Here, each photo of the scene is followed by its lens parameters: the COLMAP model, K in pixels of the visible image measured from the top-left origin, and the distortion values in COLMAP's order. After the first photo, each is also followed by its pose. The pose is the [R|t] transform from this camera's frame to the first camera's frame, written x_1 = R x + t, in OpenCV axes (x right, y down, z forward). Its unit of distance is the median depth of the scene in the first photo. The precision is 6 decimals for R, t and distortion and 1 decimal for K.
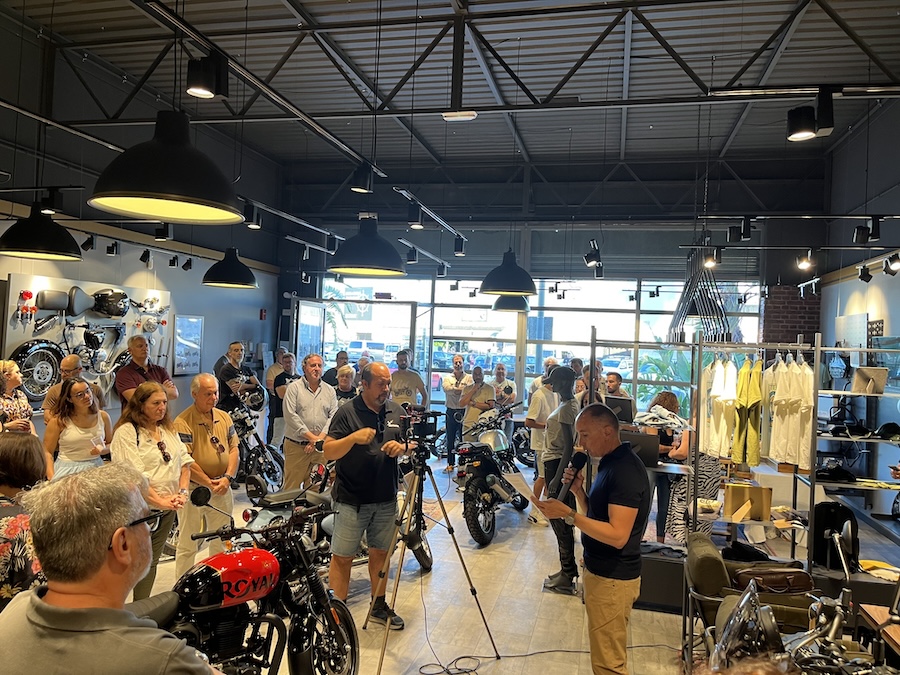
lens RADIAL K [[681.8, 0, 450.0], [0, 681.8, 337.5], [0, 0, 1]] dist [0.002486, -0.007369]
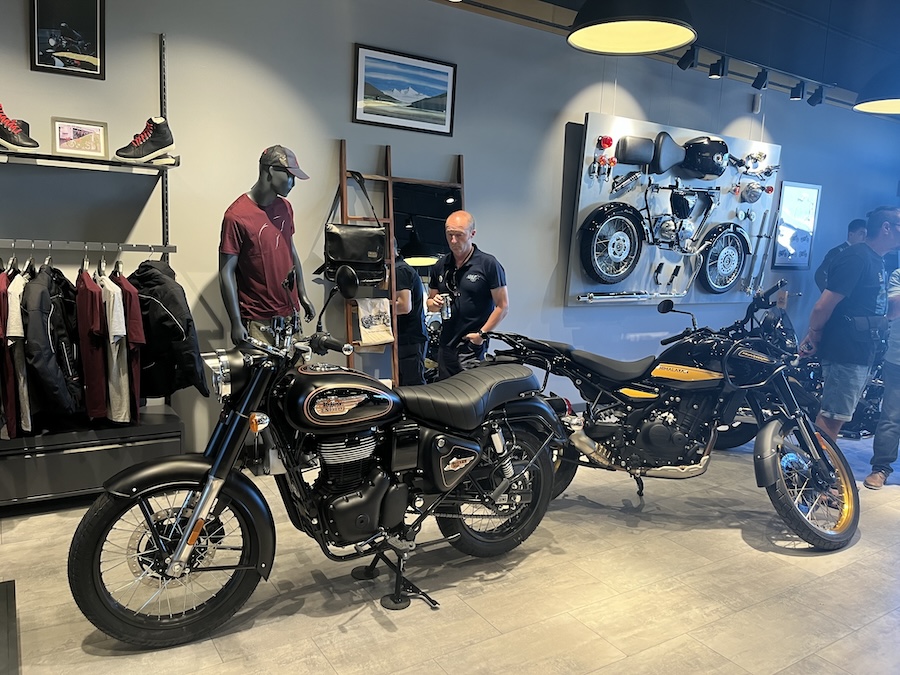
lens RADIAL K [[671.0, 0, 450.0], [0, 671.0, 337.5], [0, 0, 1]] dist [0.030806, -0.001620]
pose [[0.721720, 0.096067, -0.685486, -0.183767], [-0.014705, 0.992227, 0.123572, 0.056817], [0.692029, -0.079104, 0.717523, 0.282748]]
